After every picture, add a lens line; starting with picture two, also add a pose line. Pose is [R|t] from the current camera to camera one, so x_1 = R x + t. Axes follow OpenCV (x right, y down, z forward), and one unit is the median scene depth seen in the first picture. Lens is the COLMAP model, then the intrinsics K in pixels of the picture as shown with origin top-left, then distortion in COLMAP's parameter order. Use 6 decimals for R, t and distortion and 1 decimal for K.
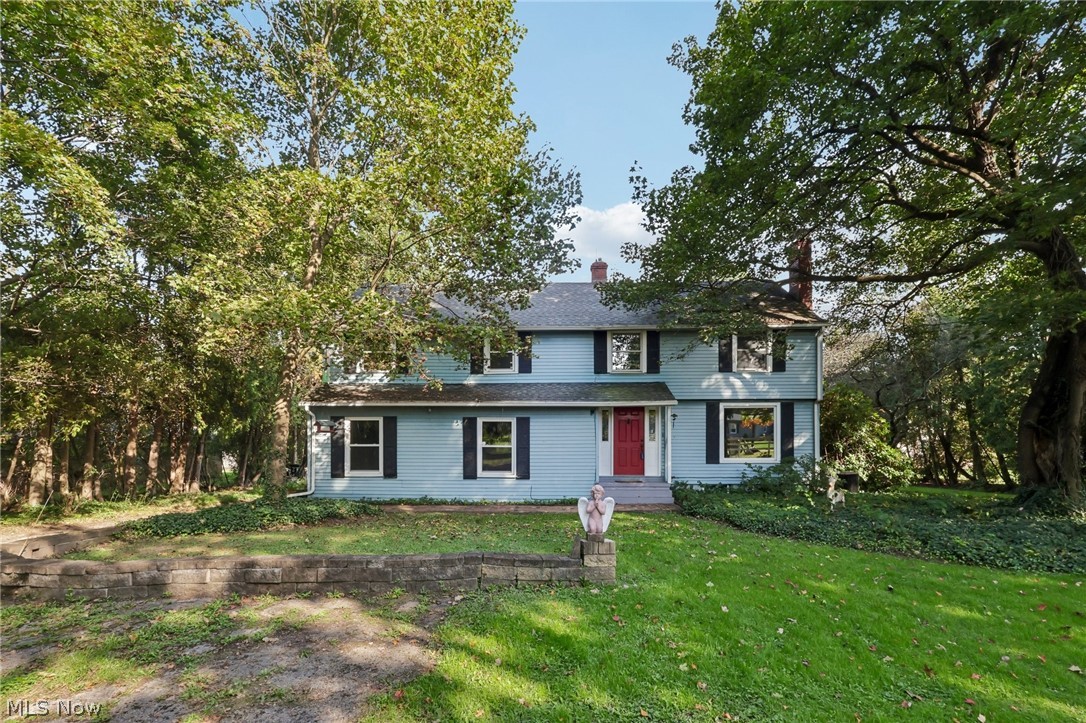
lens RADIAL K [[505.9, 0, 538.7], [0, 505.9, 427.7], [0, 0, 1]] dist [-0.000956, -0.000102]
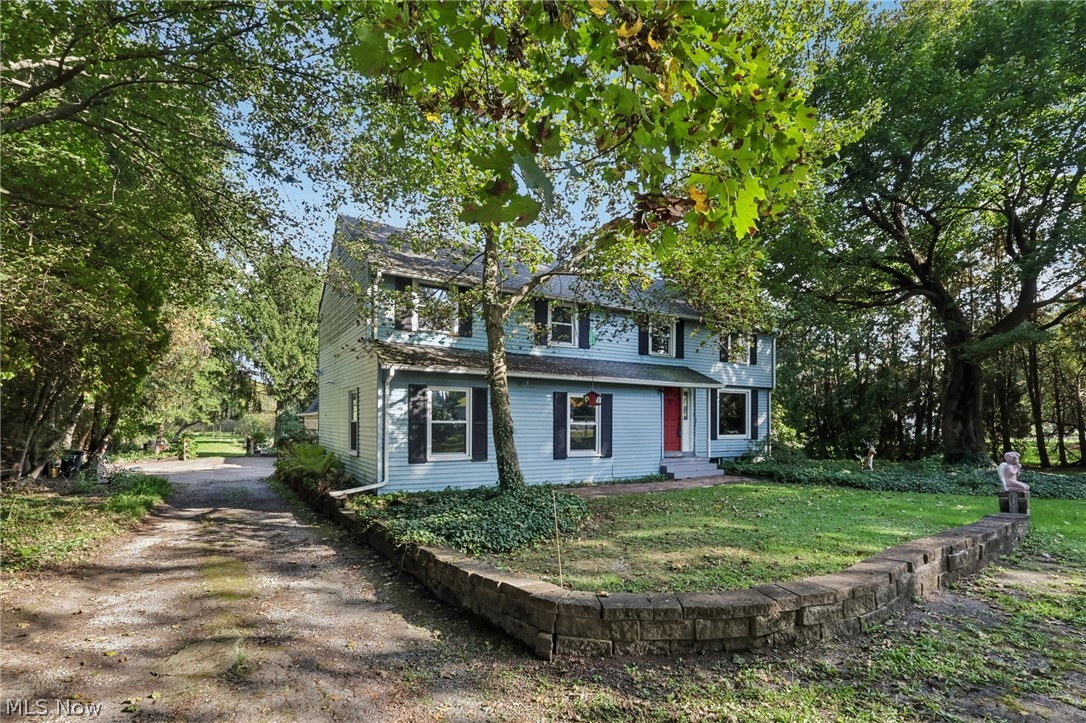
lens RADIAL K [[505.9, 0, 538.7], [0, 505.9, 427.7], [0, 0, 1]] dist [-0.000956, -0.000102]
pose [[0.850777, -0.000218, 0.525527, -0.647275], [-0.017683, 0.999422, 0.029041, 0.017711], [-0.525230, -0.034001, 0.850281, 0.235865]]
